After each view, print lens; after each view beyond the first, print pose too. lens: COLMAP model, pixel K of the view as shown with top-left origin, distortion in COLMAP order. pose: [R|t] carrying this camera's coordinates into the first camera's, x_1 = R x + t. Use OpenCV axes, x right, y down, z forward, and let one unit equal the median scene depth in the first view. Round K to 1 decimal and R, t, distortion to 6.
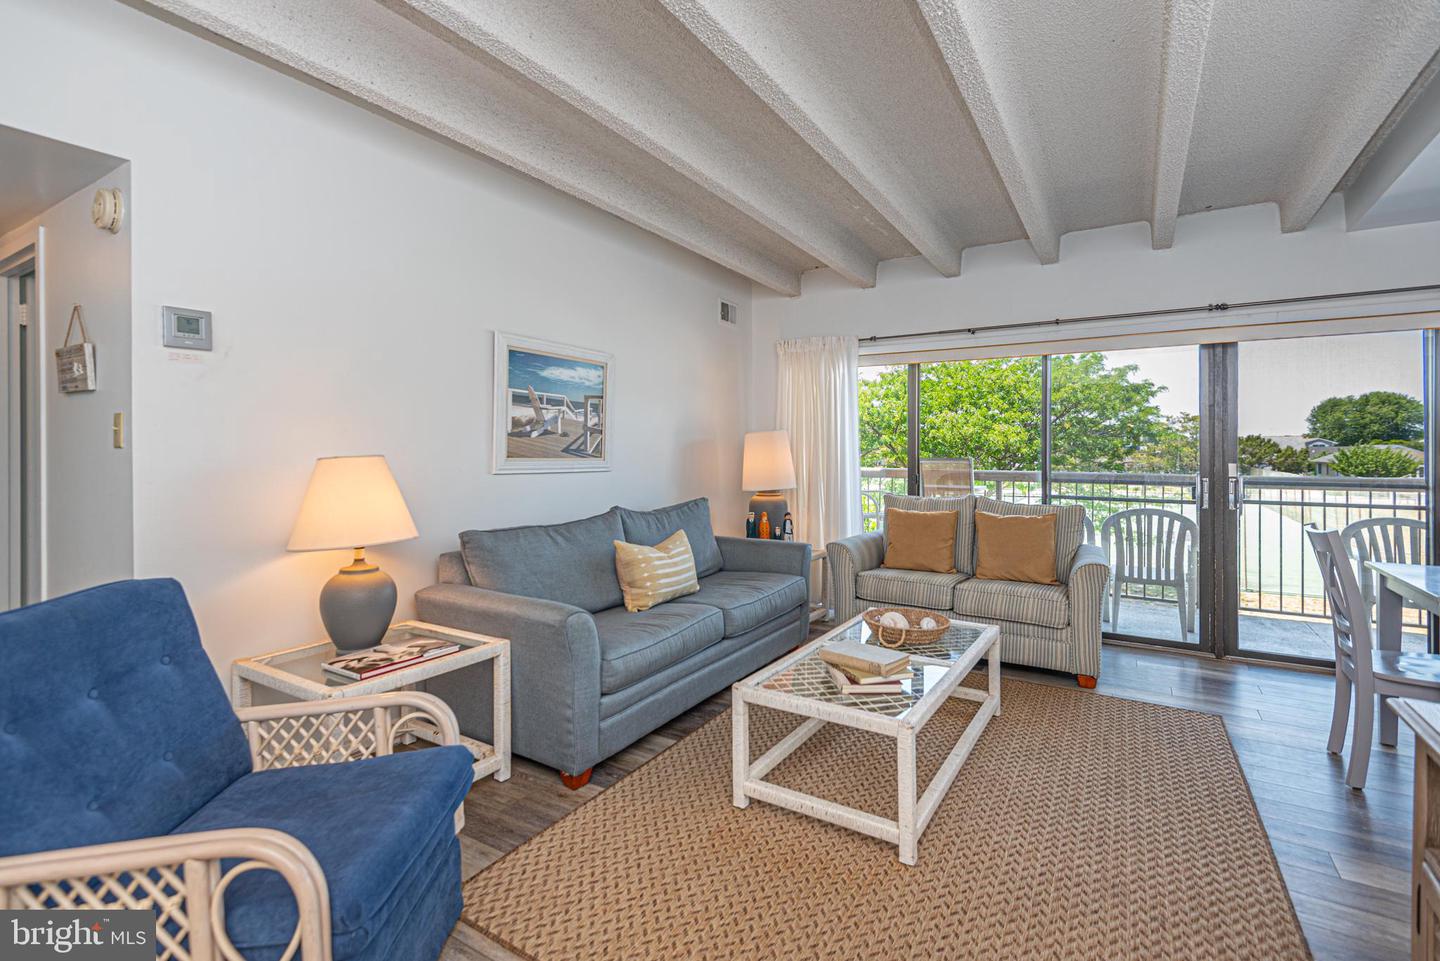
lens RADIAL K [[691.3, 0, 689.3], [0, 691.3, 454.6], [0, 0, 1]] dist [0.004339, -0.000378]
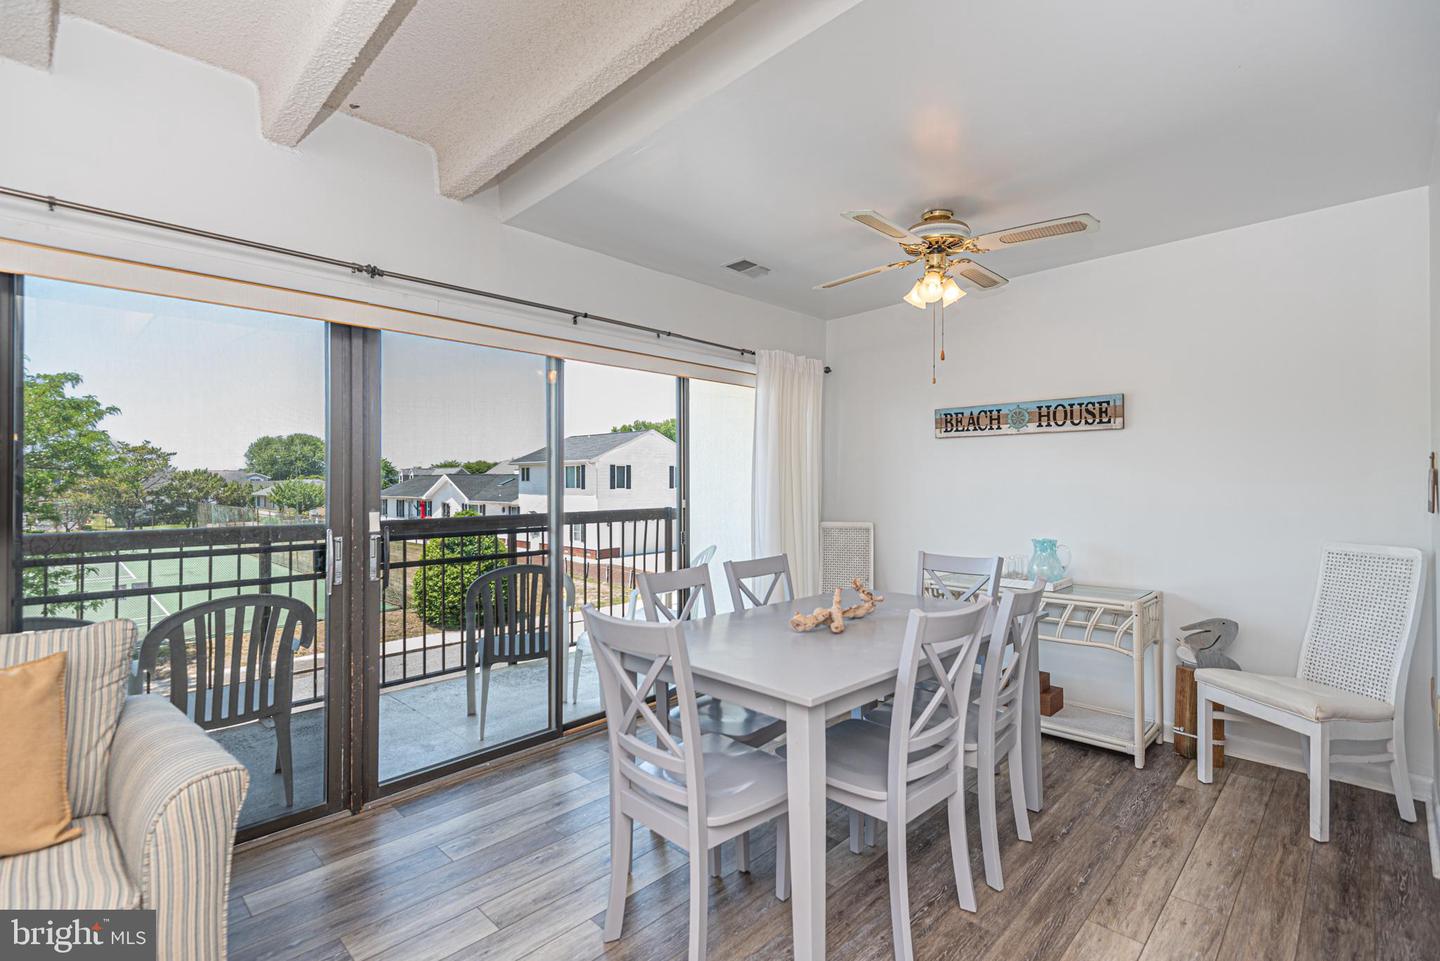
lens RADIAL K [[672.2, 0, 766.3], [0, 672.2, 478.0], [0, 0, 1]] dist [0.001651, -0.010095]
pose [[0.171058, 0.005553, 0.985245, 0.212731], [0.009337, 0.999930, -0.007257, -0.011367], [-0.985217, 0.010441, 0.170994, 0.520019]]
